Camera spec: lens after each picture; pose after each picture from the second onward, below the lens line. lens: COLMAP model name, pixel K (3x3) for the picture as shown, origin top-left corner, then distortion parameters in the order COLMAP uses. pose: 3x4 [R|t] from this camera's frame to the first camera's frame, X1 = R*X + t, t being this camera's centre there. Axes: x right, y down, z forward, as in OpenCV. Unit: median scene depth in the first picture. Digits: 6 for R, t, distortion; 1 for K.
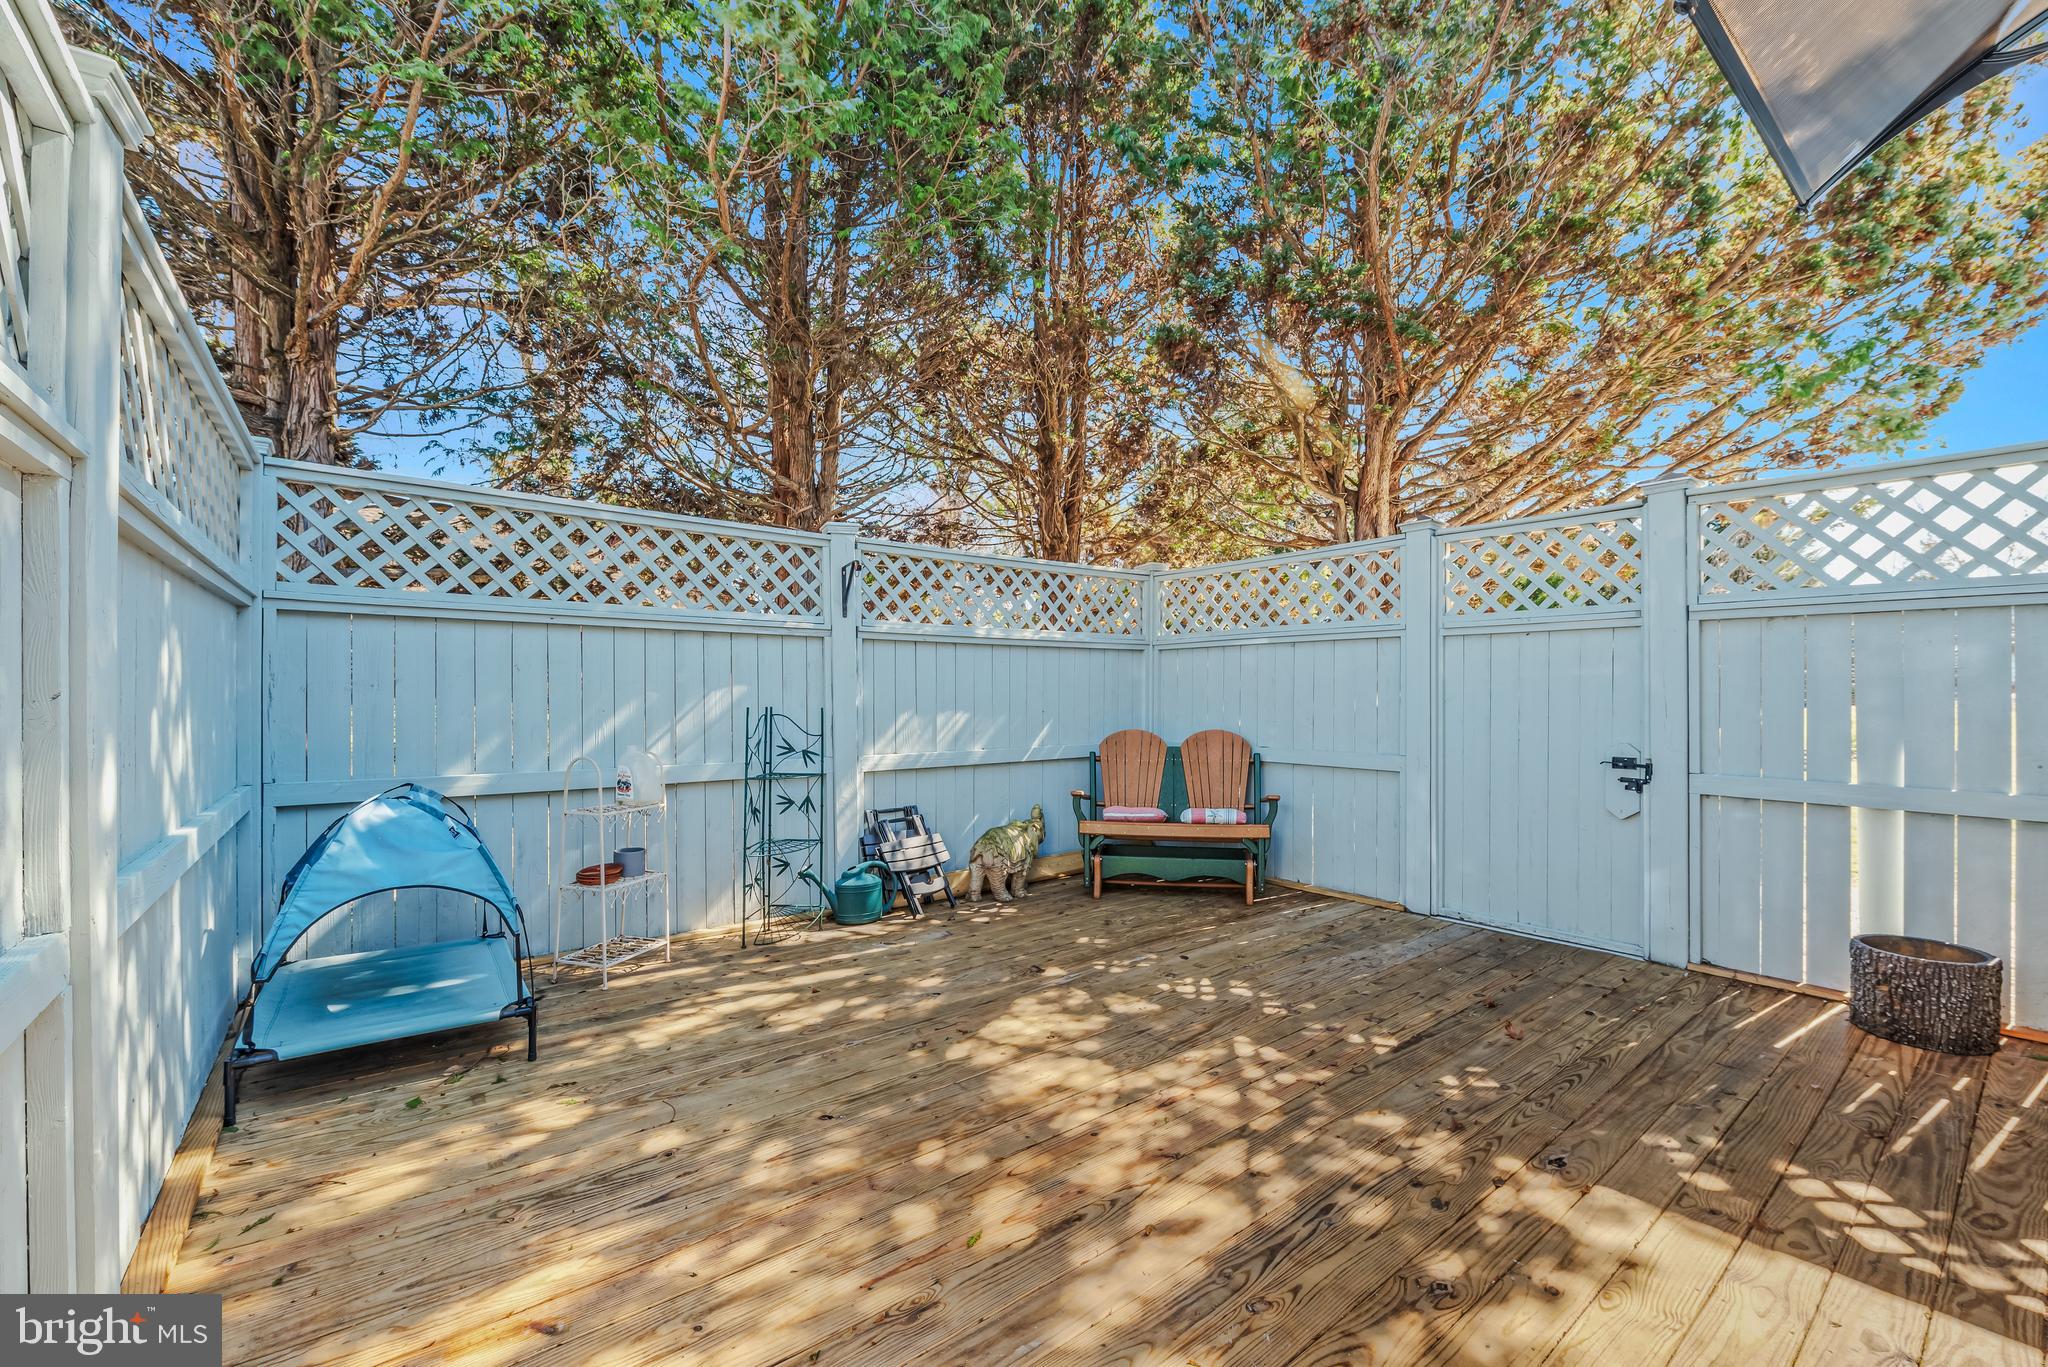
lens RADIAL K [[858.6, 0, 1023.5], [0, 858.6, 687.3], [0, 0, 1]] dist [-0.007422, -0.000632]
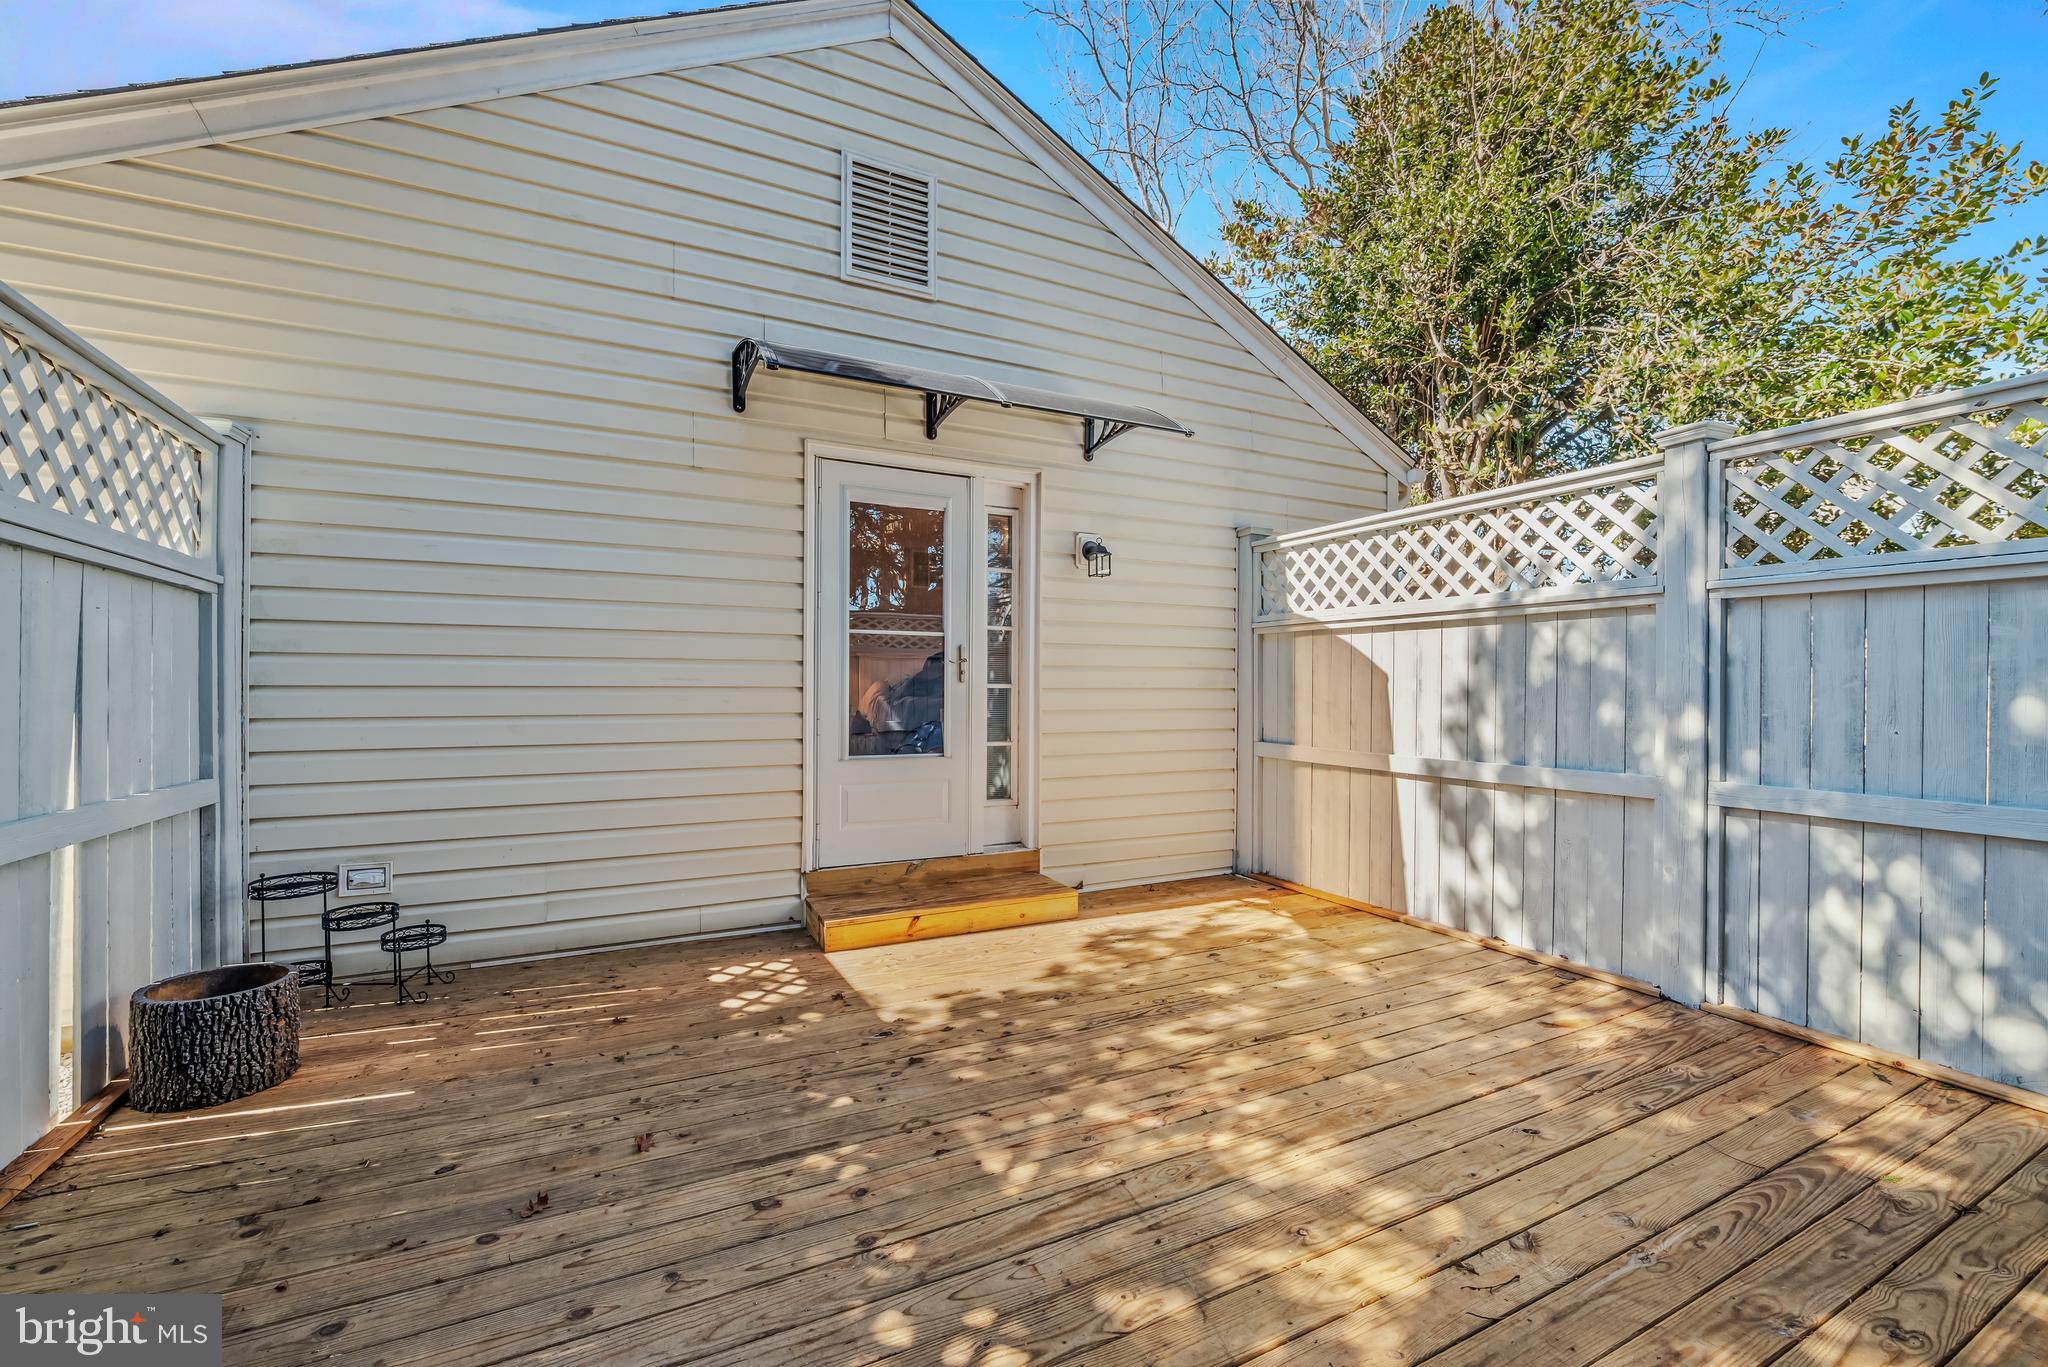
lens RADIAL K [[858.6, 0, 1006.2], [0, 858.6, 689.8], [0, 0, 1]] dist [-0.007422, -0.000632]
pose [[-0.975642, -0.005854, 0.219293, 0.146258], [-0.006160, 0.999981, -0.000712, 0.017098], [-0.219284, -0.002046, -0.975659, 2.178945]]
